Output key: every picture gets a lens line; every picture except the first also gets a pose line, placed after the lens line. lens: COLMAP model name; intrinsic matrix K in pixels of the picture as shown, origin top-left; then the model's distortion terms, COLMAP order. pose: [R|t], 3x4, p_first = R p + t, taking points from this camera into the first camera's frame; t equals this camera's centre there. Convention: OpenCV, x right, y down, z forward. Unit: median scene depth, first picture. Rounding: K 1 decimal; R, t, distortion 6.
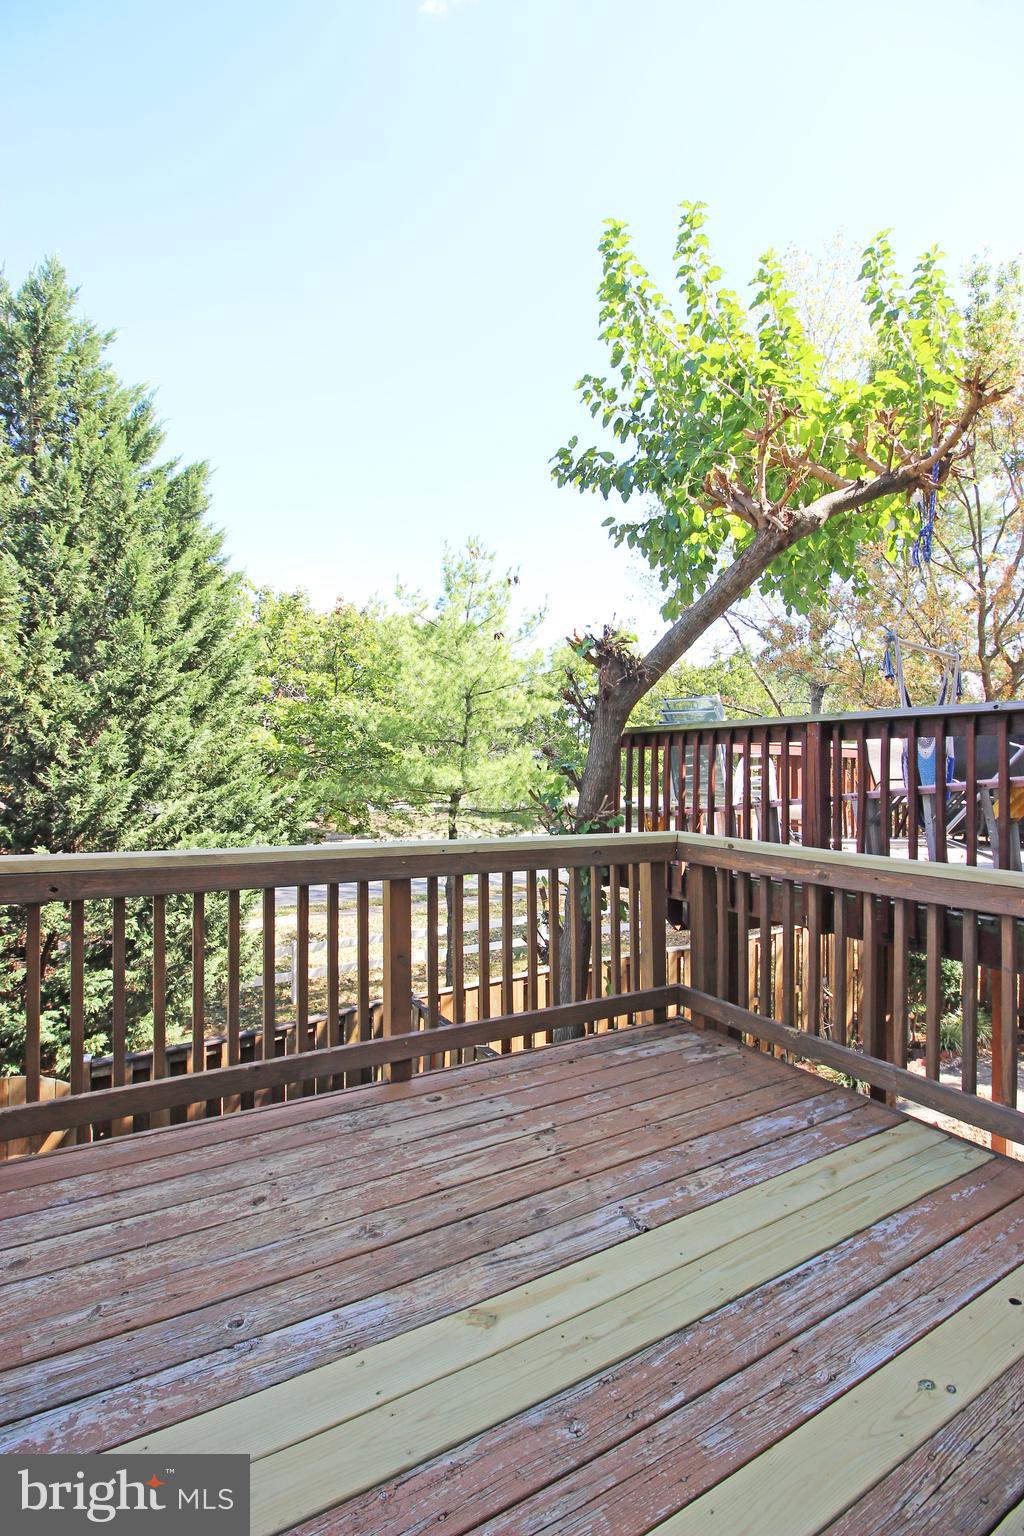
lens RADIAL K [[707.9, 0, 505.2], [0, 707.9, 764.9], [0, 0, 1]] dist [-0.016961, -0.004166]
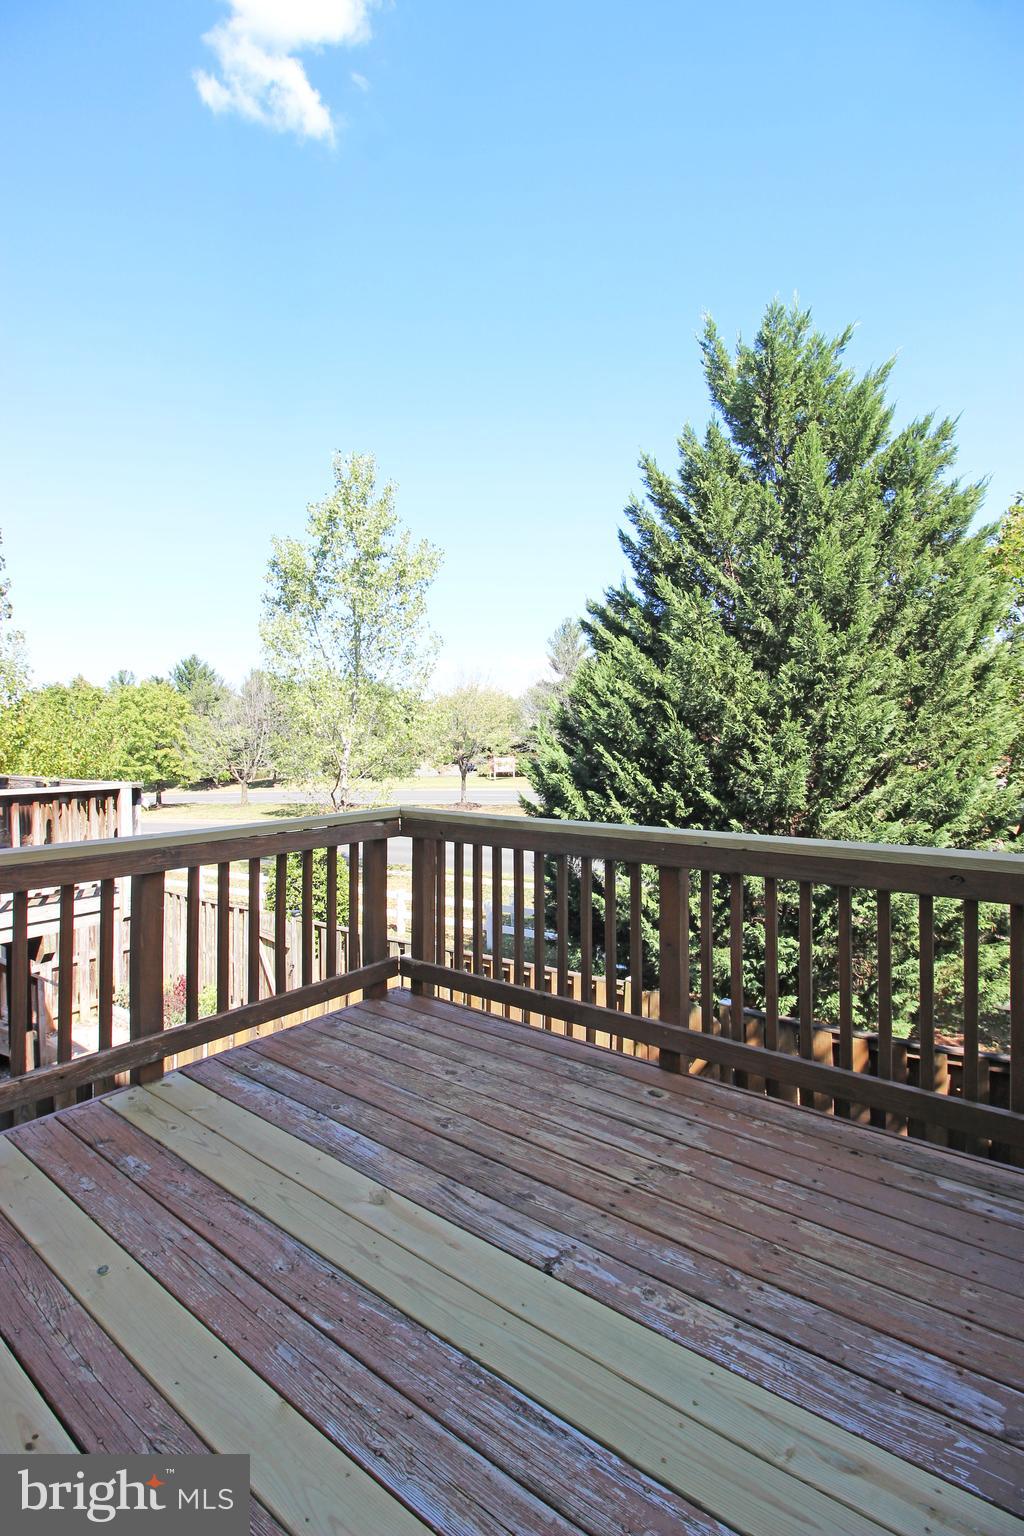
lens RADIAL K [[707.9, 0, 503.3], [0, 707.9, 761.1], [0, 0, 1]] dist [-0.016961, -0.004166]
pose [[0.380006, 0.008789, -0.924942, 0.867586], [0.003380, 0.999935, 0.010890, 0.005880], [0.924978, -0.007265, 0.379952, 0.537390]]
